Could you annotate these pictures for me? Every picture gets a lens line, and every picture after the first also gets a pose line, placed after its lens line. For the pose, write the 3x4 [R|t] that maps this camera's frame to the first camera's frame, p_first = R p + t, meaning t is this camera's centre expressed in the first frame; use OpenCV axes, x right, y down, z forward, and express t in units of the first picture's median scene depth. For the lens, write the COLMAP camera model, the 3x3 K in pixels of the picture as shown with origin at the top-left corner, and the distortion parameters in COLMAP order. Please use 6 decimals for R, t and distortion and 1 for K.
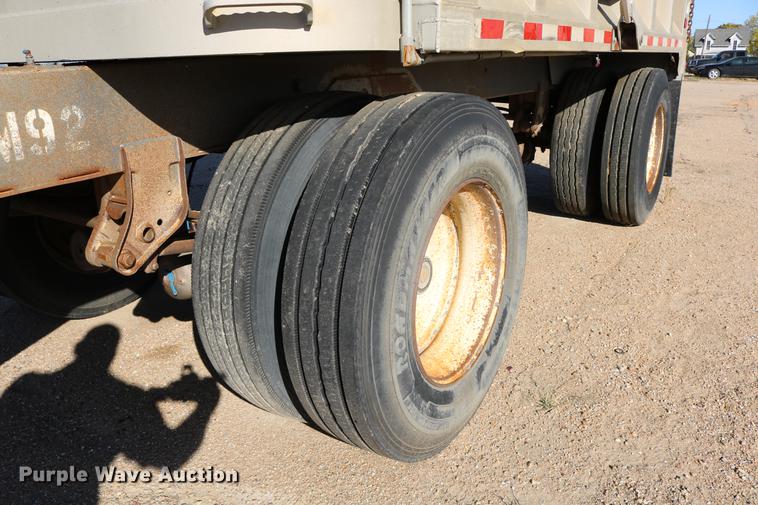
lens RADIAL K [[603.8, 0, 381.3], [0, 603.8, 272.1], [0, 0, 1]] dist [-0.144045, 0.098006]
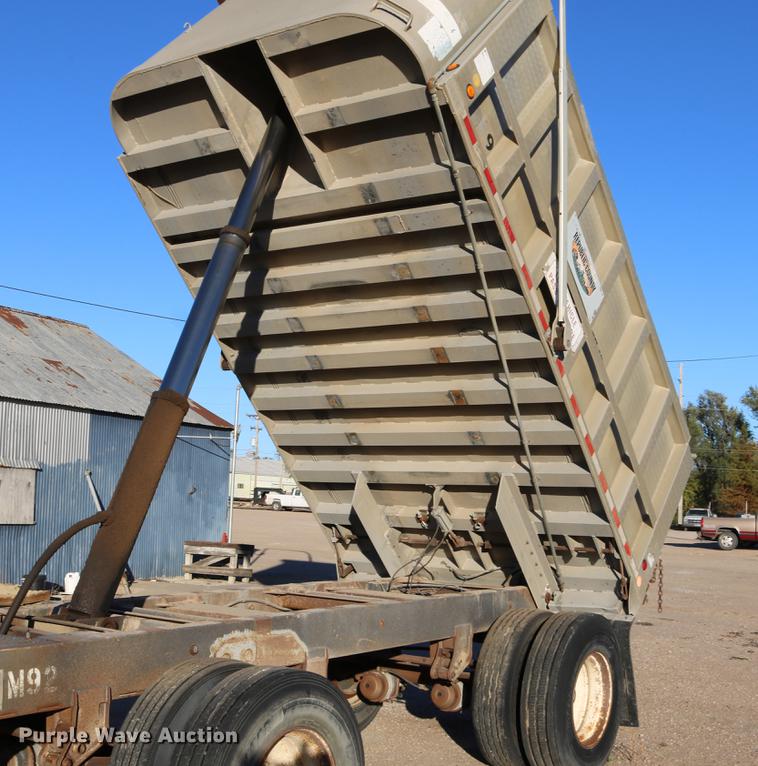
lens RADIAL K [[1116.1, 0, 379.0], [0, 1116.1, 383.0], [0, 0, 1]] dist [-0.306428, 0.594047]
pose [[0.998887, 0.040773, -0.023706, 0.142111], [-0.047037, 0.897993, -0.437488, 0.093266], [0.003450, 0.438116, 0.898912, -0.671815]]
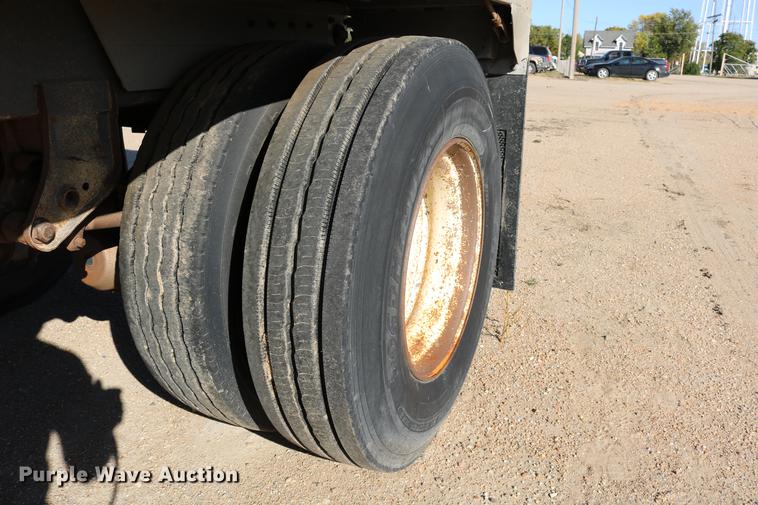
lens RADIAL K [[603.8, 0, 381.3], [0, 603.8, 272.1], [0, 0, 1]] dist [-0.144045, 0.098006]
pose [[0.987928, -0.036144, 0.150635, 0.338424], [0.035867, 0.999346, 0.004558, -0.189152], [-0.150701, 0.000900, 0.988579, 0.579856]]
